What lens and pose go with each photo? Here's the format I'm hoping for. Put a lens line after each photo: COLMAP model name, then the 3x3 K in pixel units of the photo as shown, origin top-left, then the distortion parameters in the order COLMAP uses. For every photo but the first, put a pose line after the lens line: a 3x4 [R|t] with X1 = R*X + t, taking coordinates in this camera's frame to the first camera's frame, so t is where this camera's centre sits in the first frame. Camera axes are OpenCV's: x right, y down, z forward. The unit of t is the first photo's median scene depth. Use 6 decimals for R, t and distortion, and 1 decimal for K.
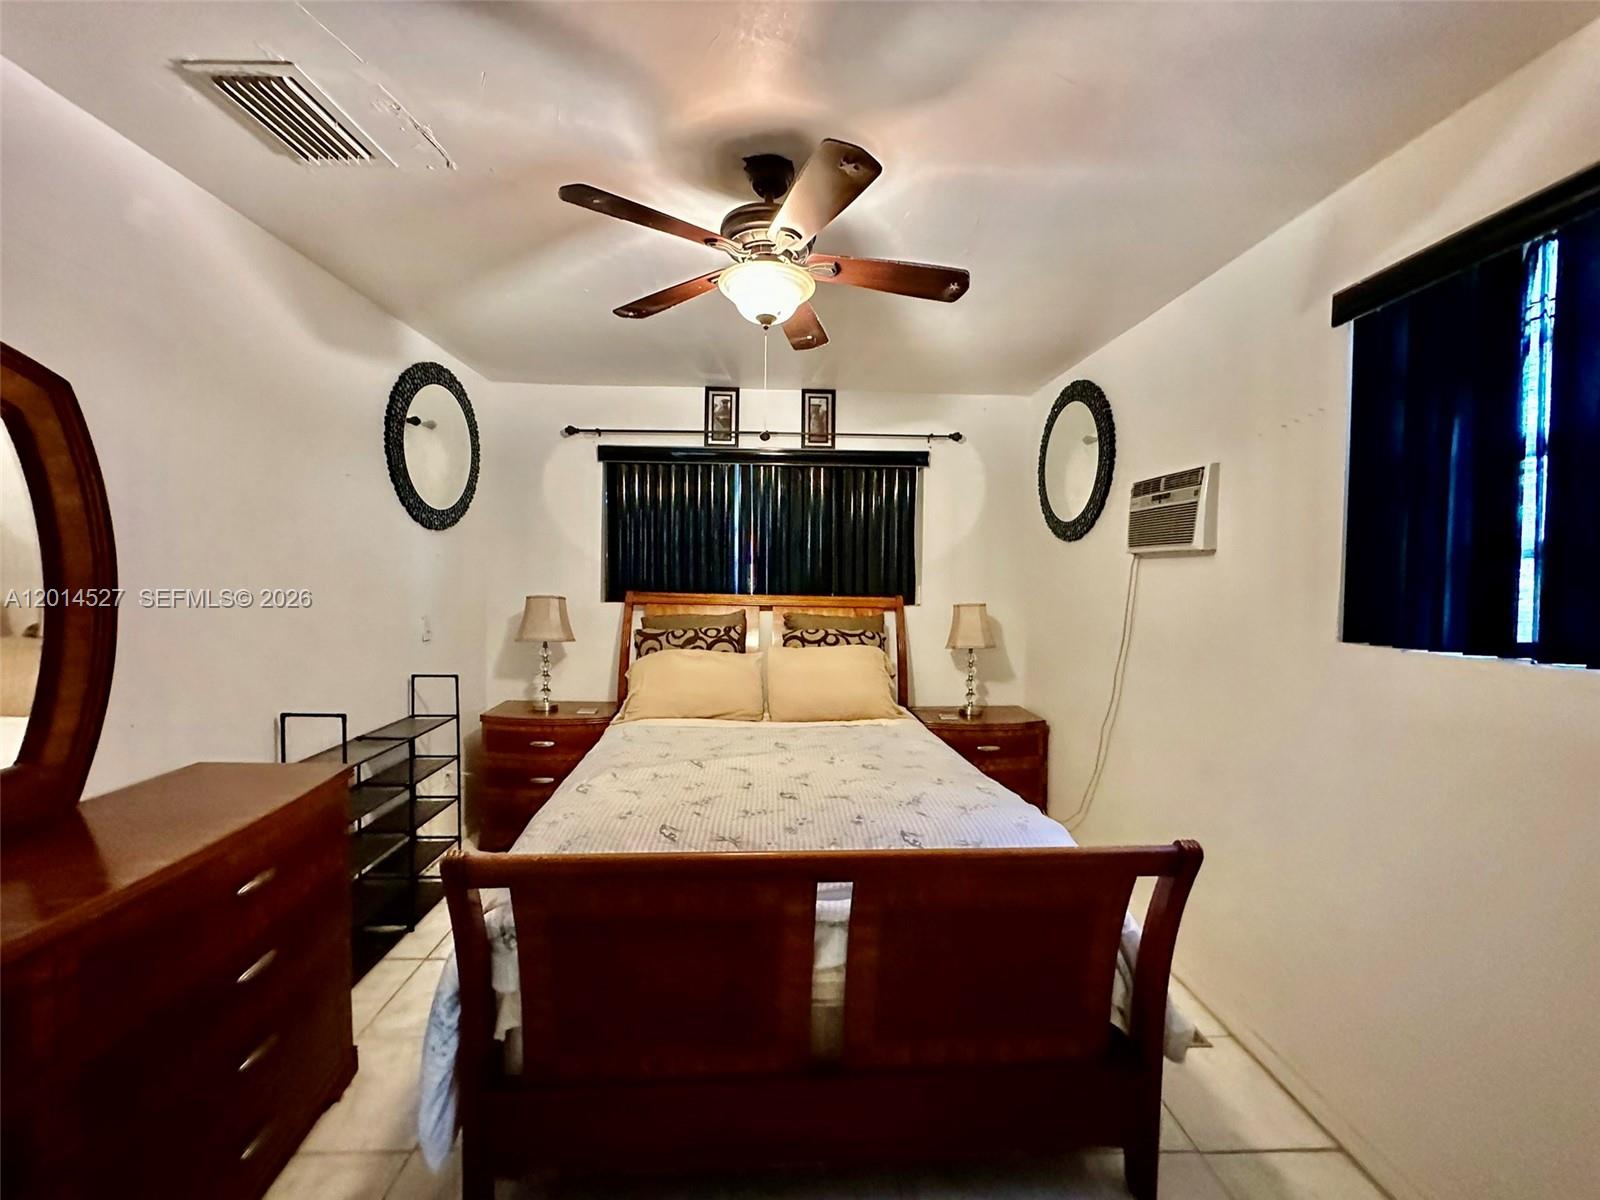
lens RADIAL K [[640.9, 0, 798.8], [0, 640.9, 597.5], [0, 0, 1]] dist [-0.006379, 0.001193]
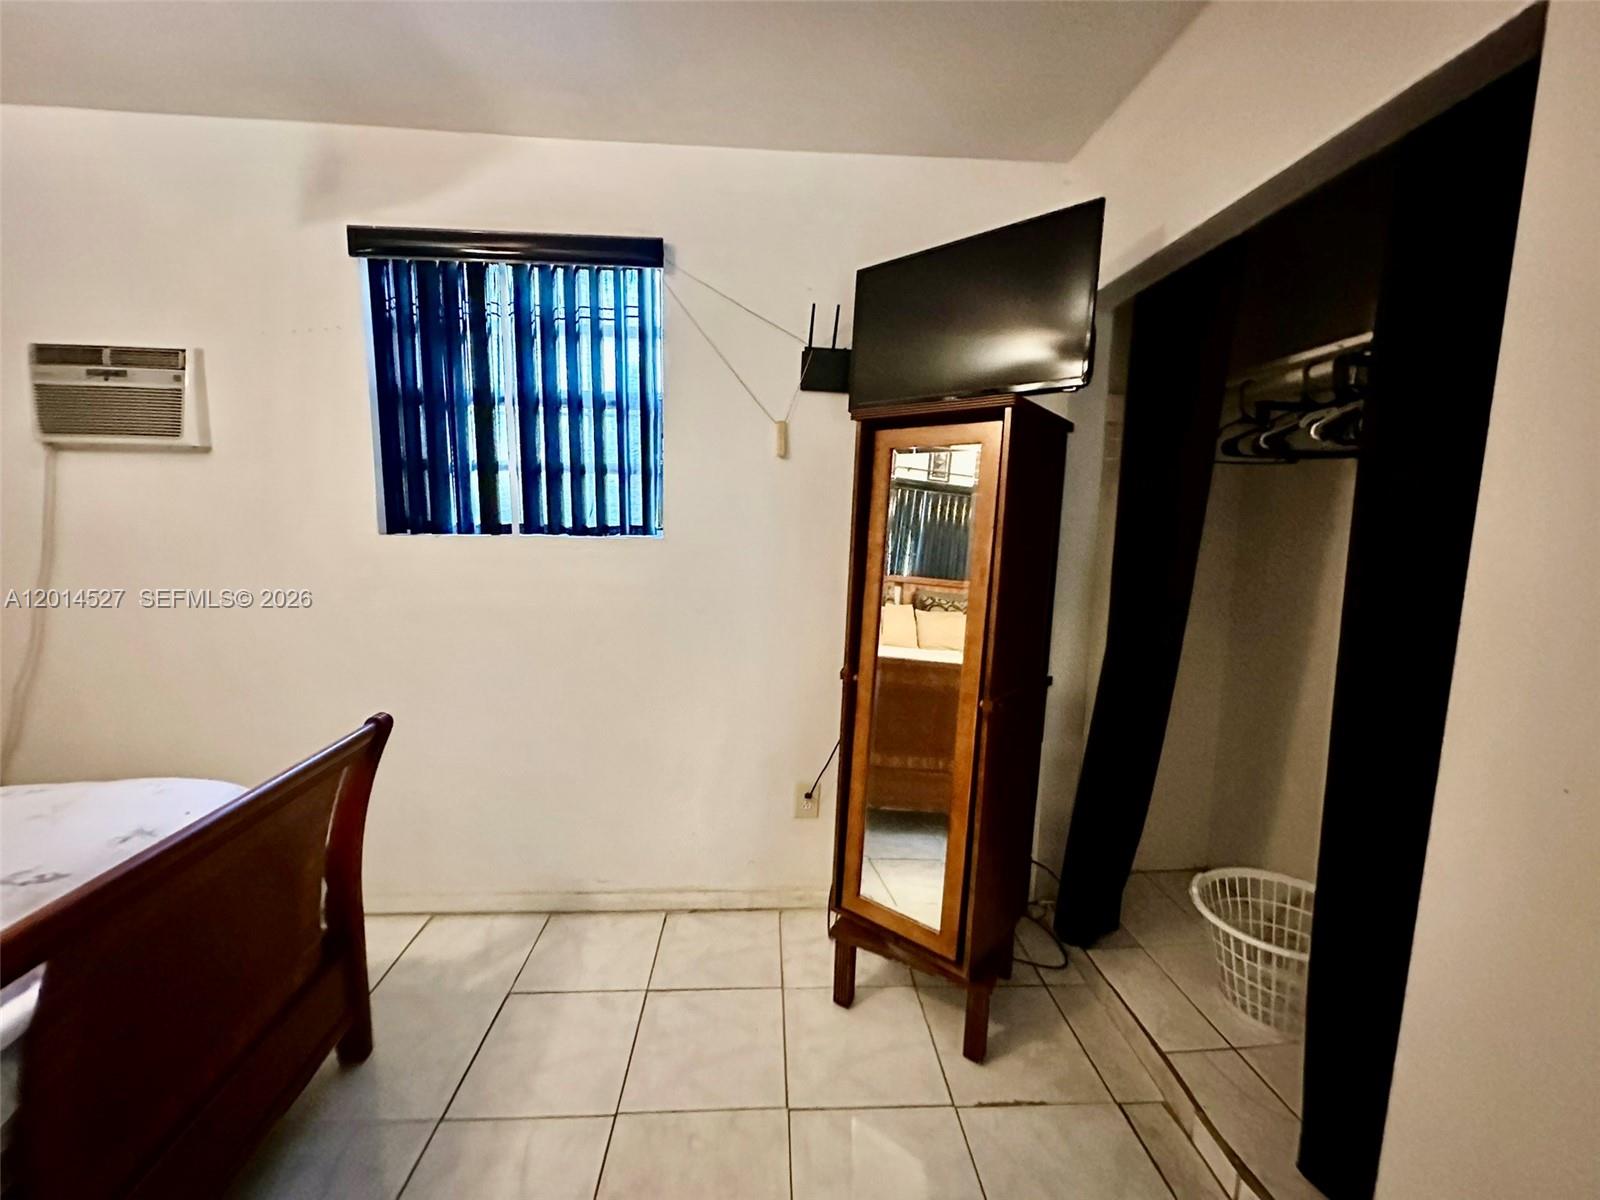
lens RADIAL K [[640.9, 0, 796.1], [0, 640.9, 598.4], [0, 0, 1]] dist [-0.006379, 0.001193]
pose [[-0.030497, -0.141645, 0.989448, -0.230832], [0.020223, 0.989618, 0.142293, 0.019303], [-0.999330, 0.024349, -0.027316, 0.149906]]
